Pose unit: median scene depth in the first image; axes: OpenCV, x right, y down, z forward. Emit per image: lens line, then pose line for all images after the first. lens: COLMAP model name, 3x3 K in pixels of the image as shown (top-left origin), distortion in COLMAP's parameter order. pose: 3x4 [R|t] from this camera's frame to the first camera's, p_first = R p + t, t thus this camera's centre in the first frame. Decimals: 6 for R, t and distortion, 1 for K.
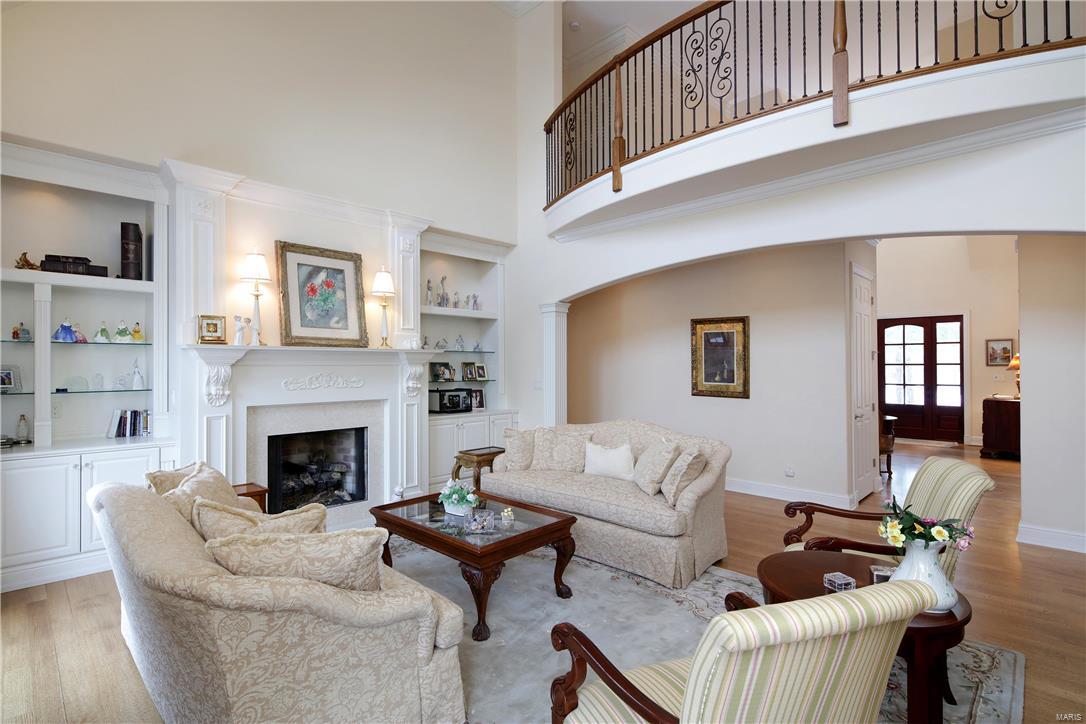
lens RADIAL K [[525.8, 0, 543.2], [0, 525.8, 366.2], [0, 0, 1]] dist [0.001070, 0.000259]
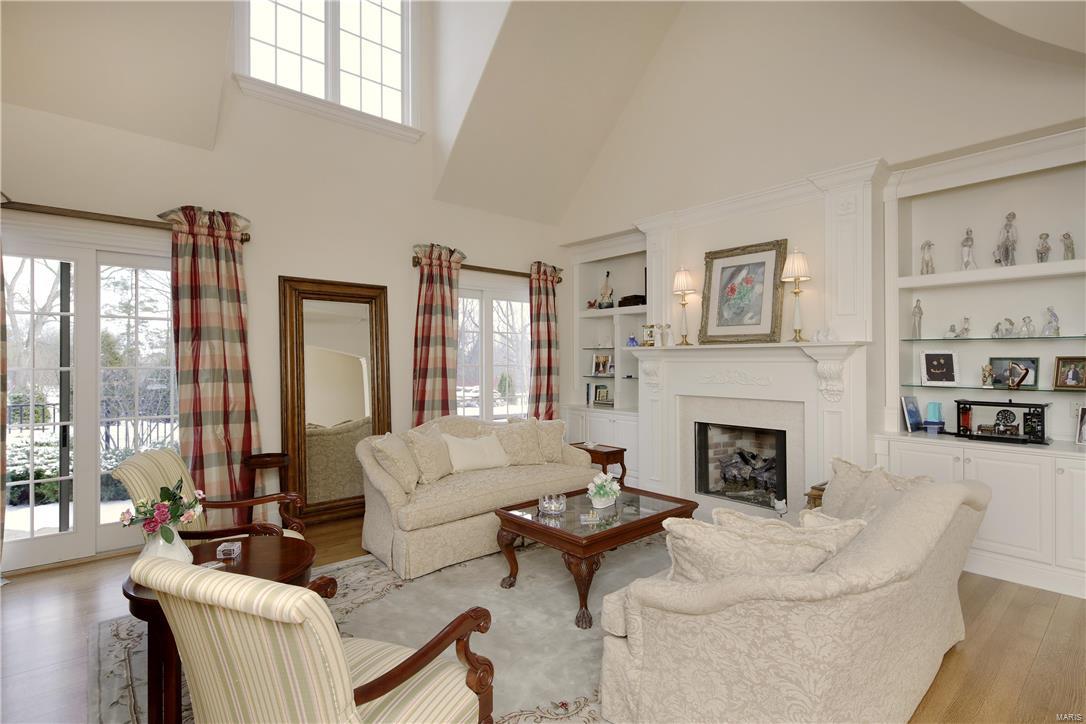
lens RADIAL K [[525.8, 0, 541.1], [0, 525.8, 356.3], [0, 0, 1]] dist [0.001070, 0.000259]
pose [[-0.090069, -0.006612, -0.995914, 0.626385], [0.000503, 0.999978, -0.006684, -0.005821], [0.995935, -0.001103, -0.090064, 0.706210]]
